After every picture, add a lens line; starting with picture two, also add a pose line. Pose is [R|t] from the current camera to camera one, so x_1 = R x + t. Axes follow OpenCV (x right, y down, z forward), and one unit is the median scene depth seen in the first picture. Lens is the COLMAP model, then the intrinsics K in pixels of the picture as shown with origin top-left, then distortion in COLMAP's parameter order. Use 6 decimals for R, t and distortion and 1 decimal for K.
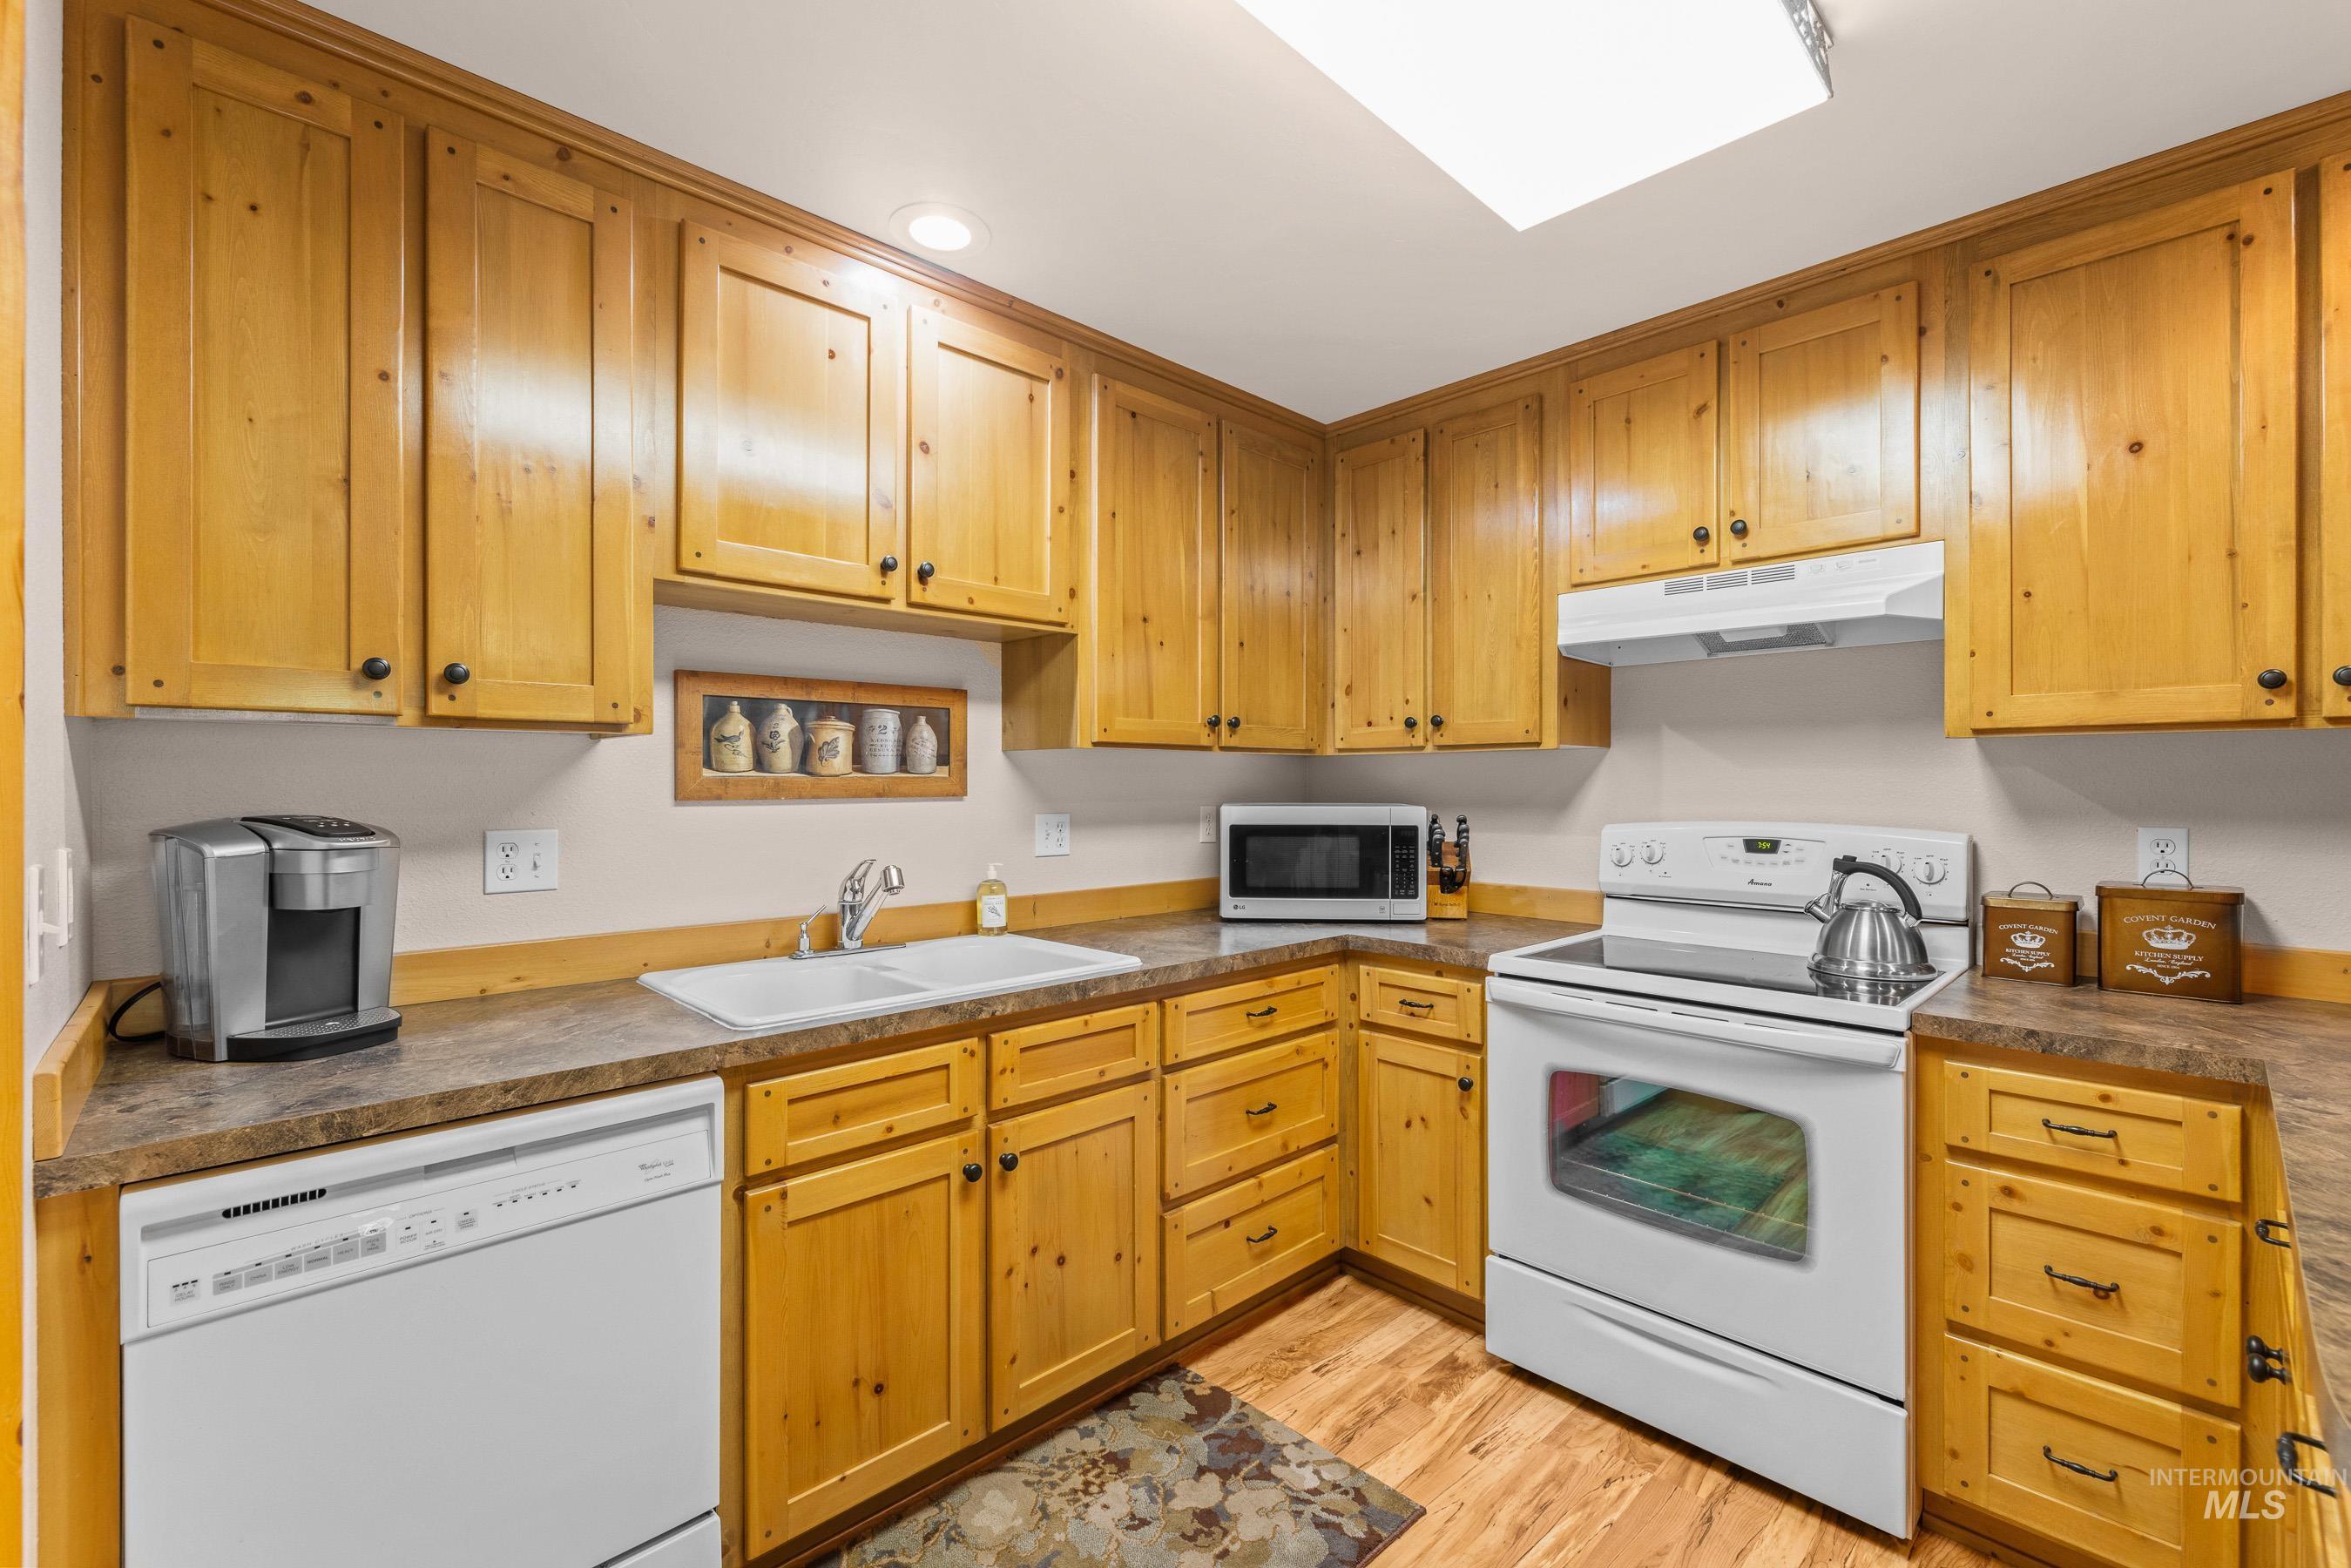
lens RADIAL K [[995.3, 0, 1174.1], [0, 995.3, 795.1], [0, 0, 1]] dist [0.000338, 0.000357]
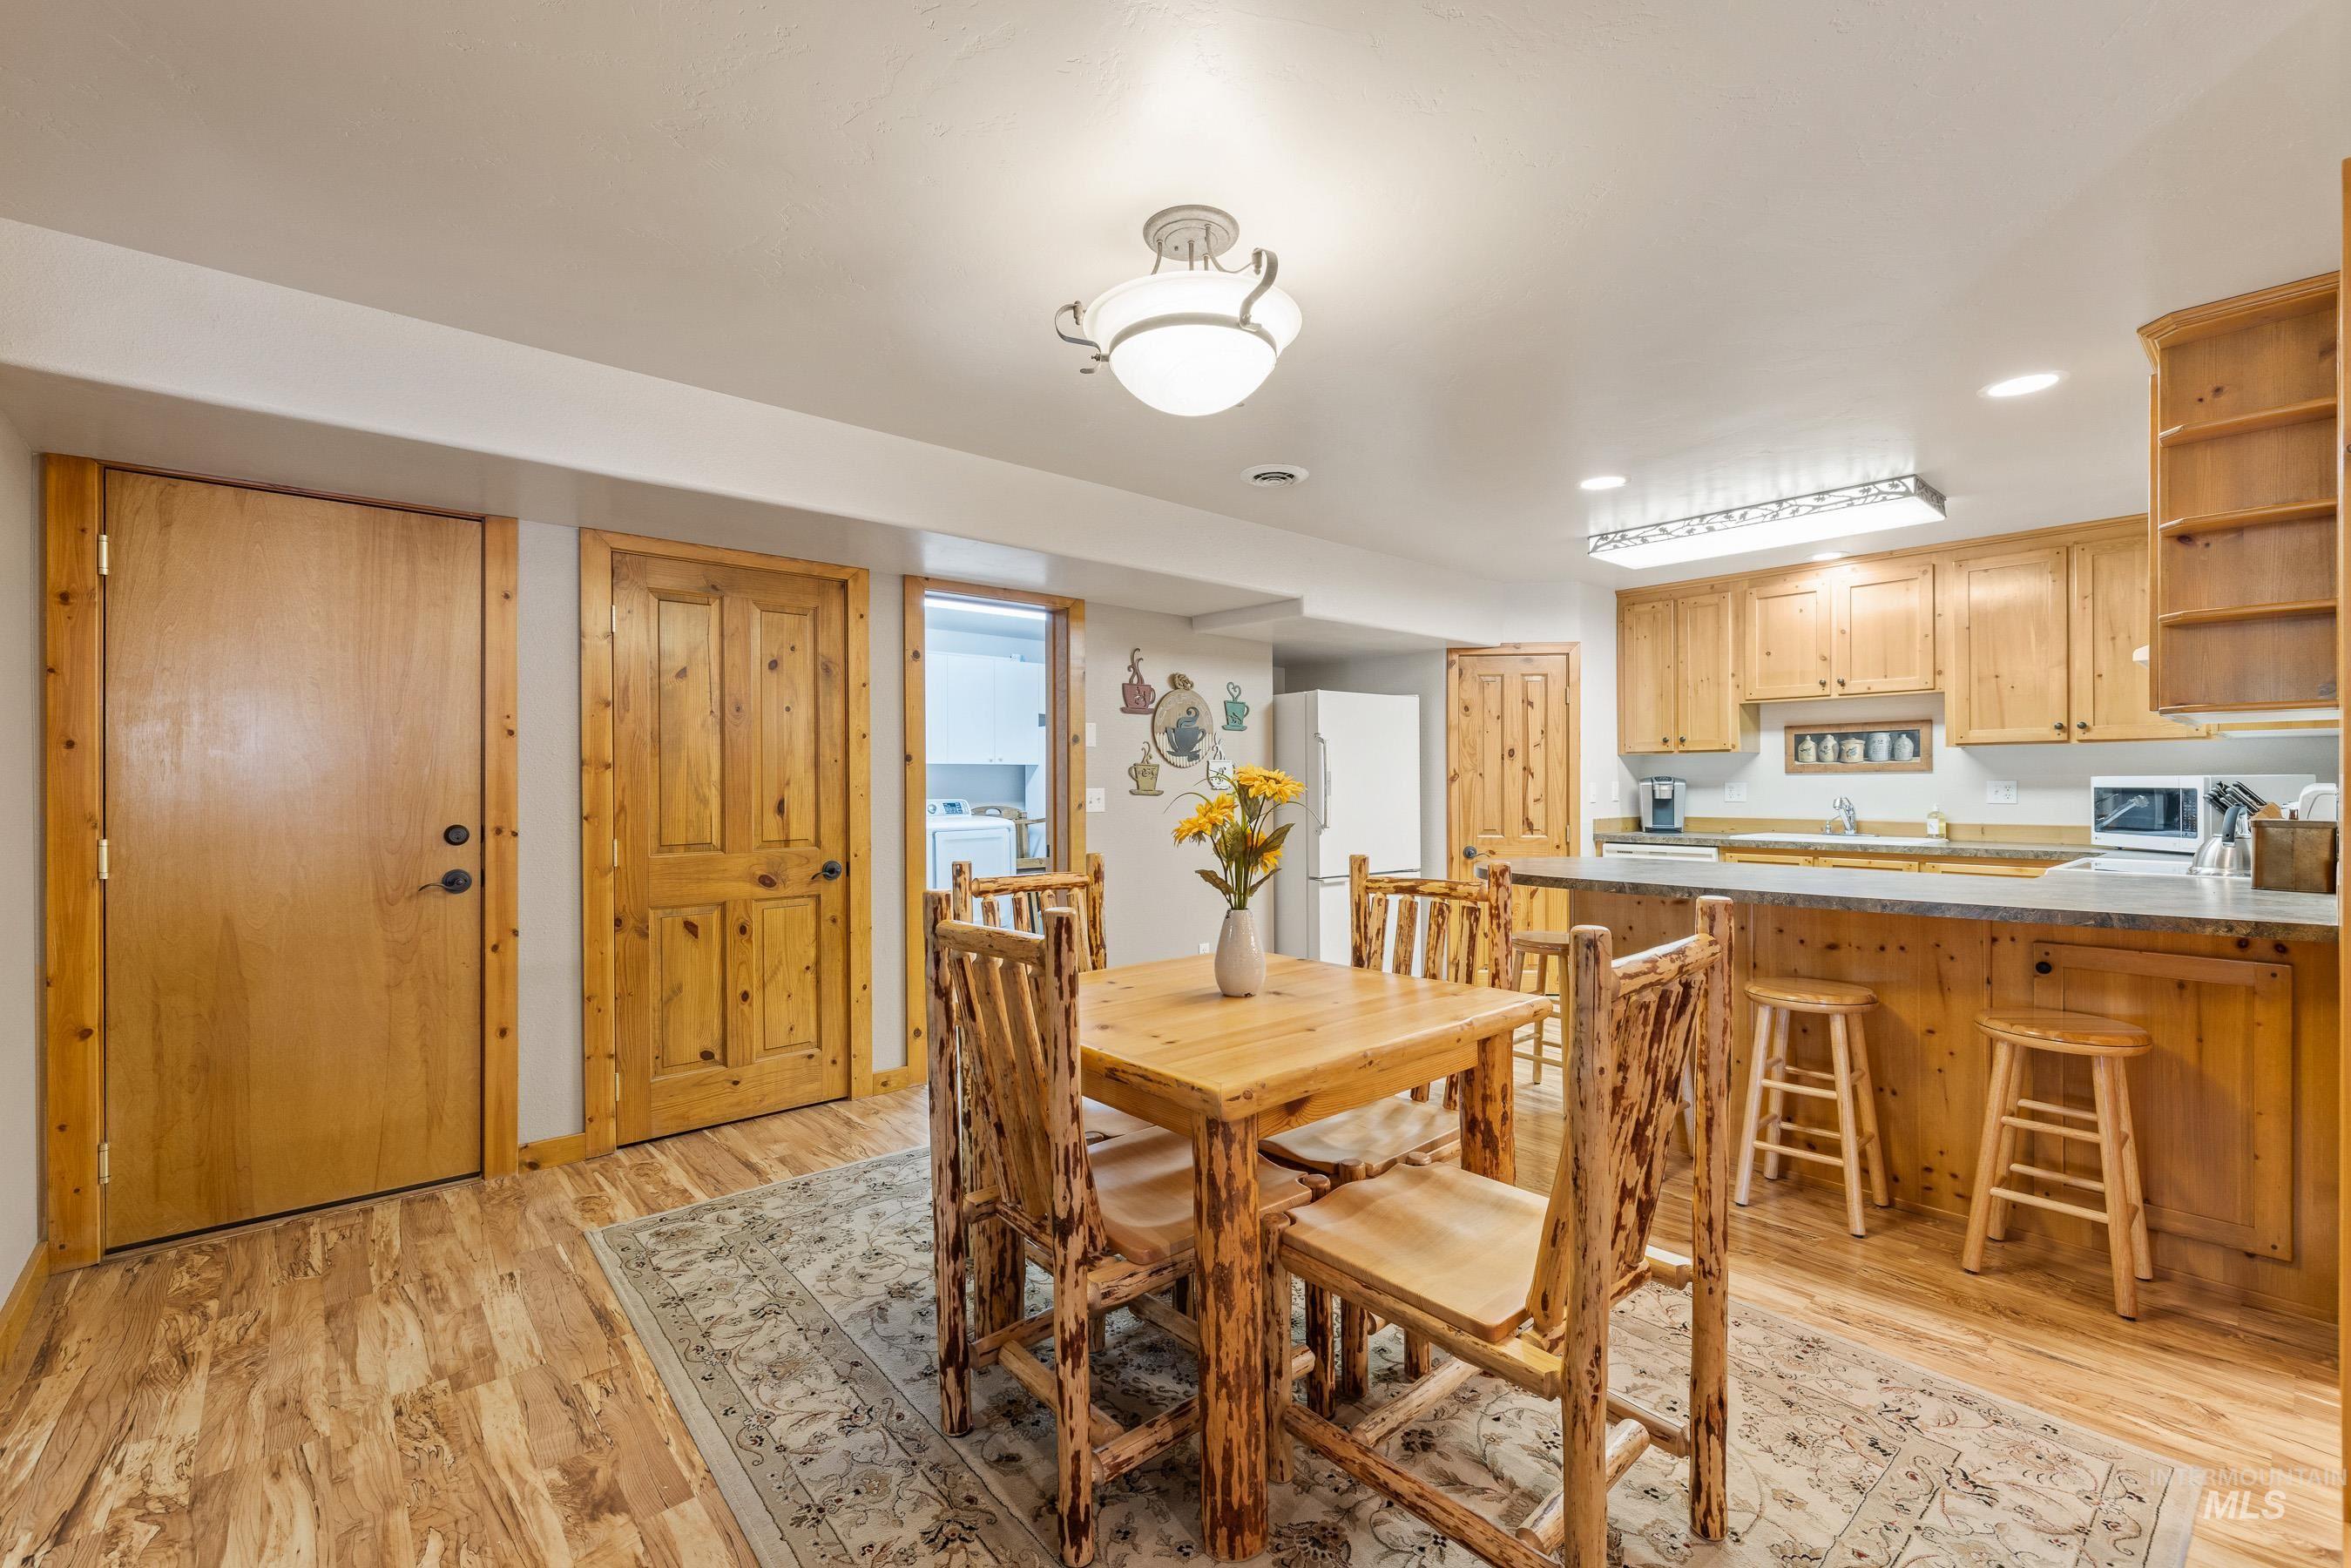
lens RADIAL K [[995.3, 0, 1174.1], [0, 995.3, 795.1], [0, 0, 1]] dist [0.000338, 0.000357]
pose [[-0.049495, 0.013455, -0.998684, 2.268243], [-0.005113, 0.999893, 0.013724, 0.035676], [0.998761, 0.005785, -0.049421, -0.543266]]
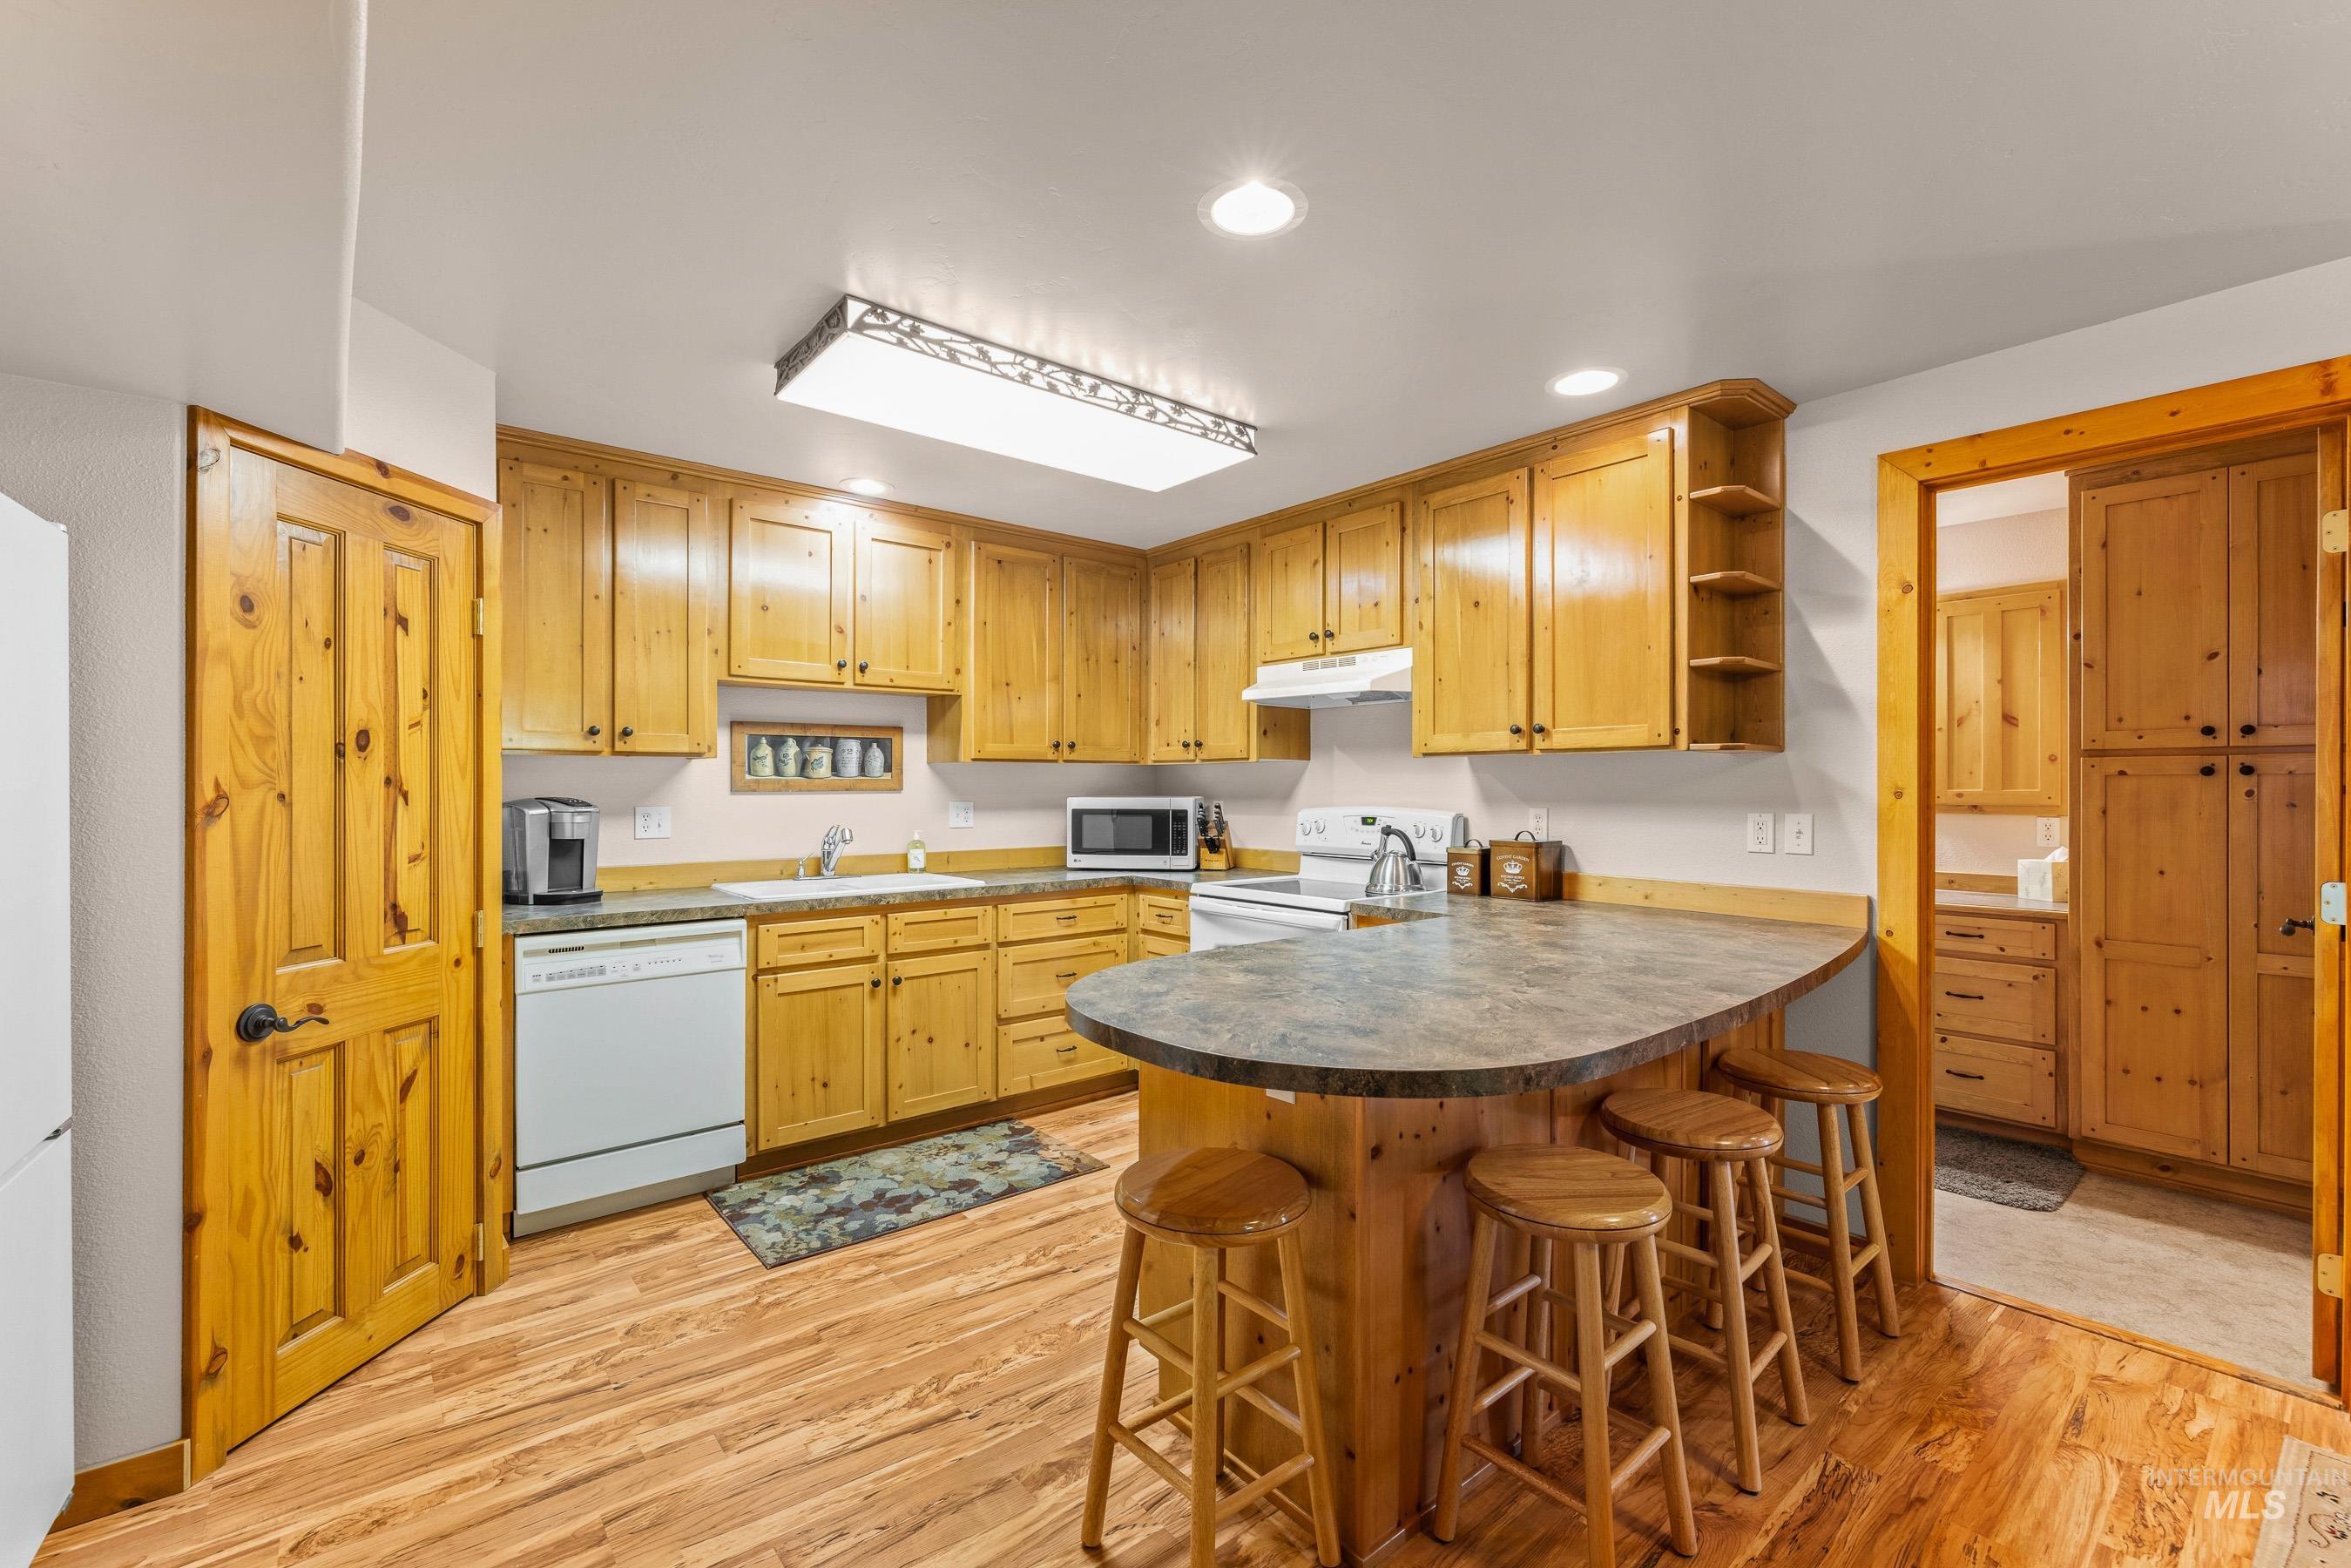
lens RADIAL K [[995.3, 0, 1174.1], [0, 995.3, 795.1], [0, 0, 1]] dist [0.000338, 0.000357]
pose [[0.997333, 0.001066, -0.072982, 0.433350], [-0.001049, 0.999999, 0.000265, 0.009400], [0.072982, -0.000188, 0.997333, -0.746037]]
